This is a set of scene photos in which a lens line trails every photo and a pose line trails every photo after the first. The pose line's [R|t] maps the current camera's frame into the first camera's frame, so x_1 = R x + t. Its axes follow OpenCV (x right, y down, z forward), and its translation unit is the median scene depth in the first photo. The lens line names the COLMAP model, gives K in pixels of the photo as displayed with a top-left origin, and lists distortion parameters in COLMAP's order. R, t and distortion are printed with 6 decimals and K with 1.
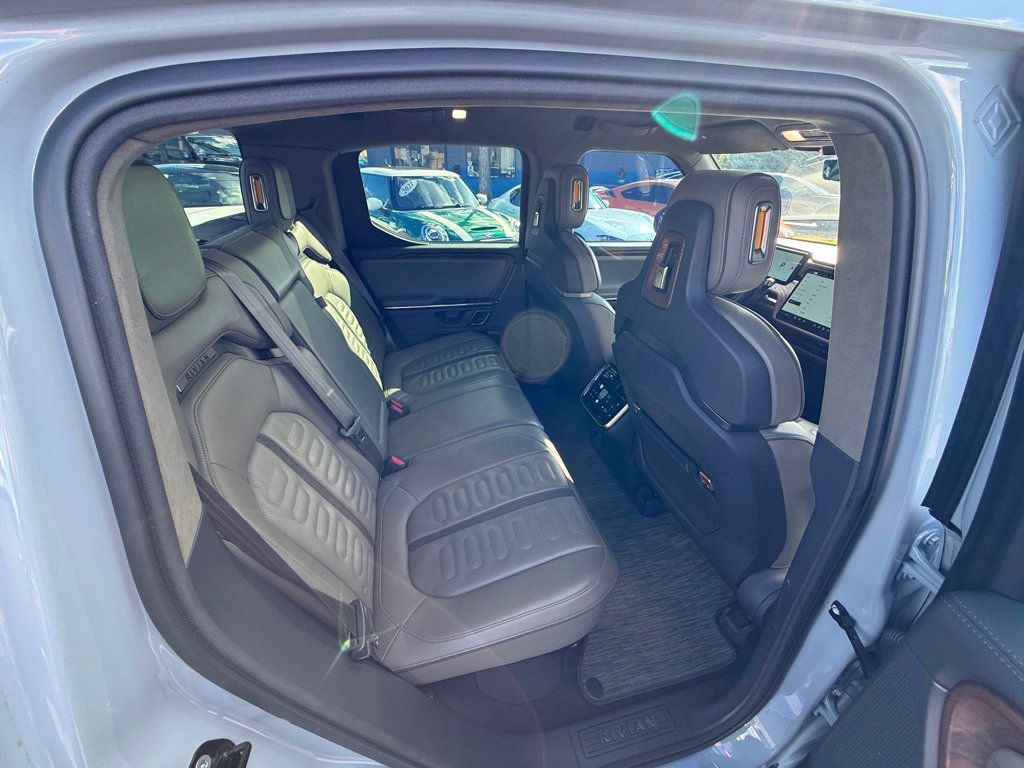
lens RADIAL K [[410.6, 0, 512.4], [0, 410.6, 388.4], [0, 0, 1]] dist [-0.003806, 0.001307]
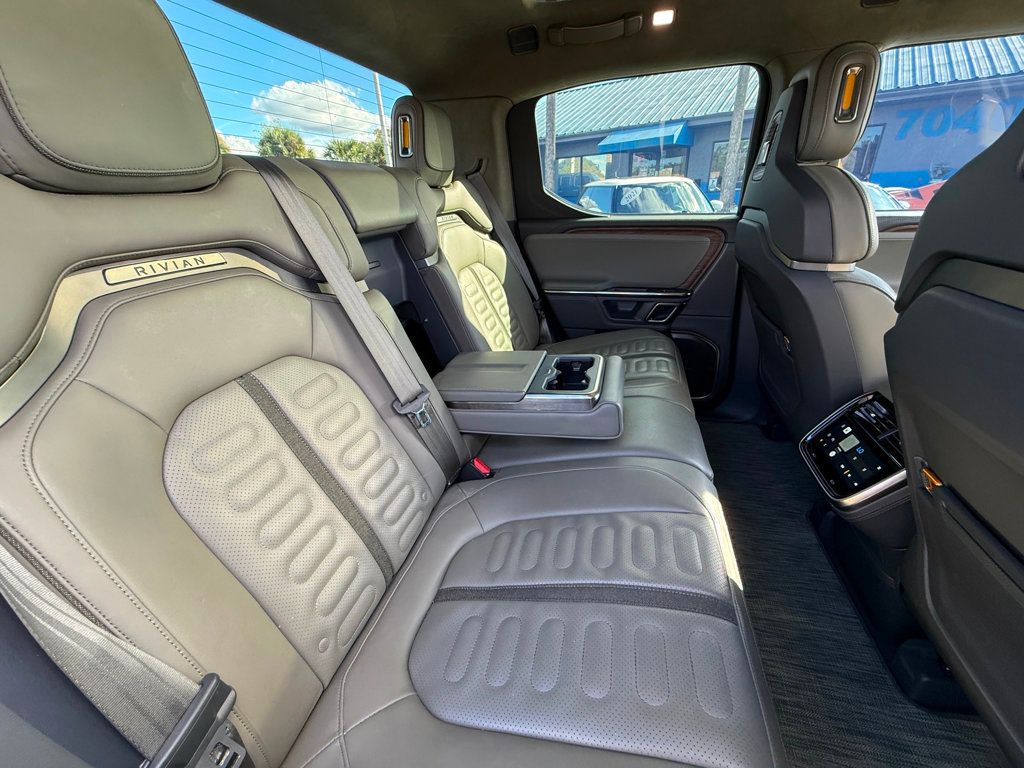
lens RADIAL K [[410.6, 0, 511.2], [0, 410.6, 386.1], [0, 0, 1]] dist [-0.003806, 0.001307]
pose [[0.866866, 0.153351, -0.474370, 0.076756], [-0.182356, 0.983112, -0.015425, 0.029140], [0.463993, 0.099876, 0.880191, 0.291623]]
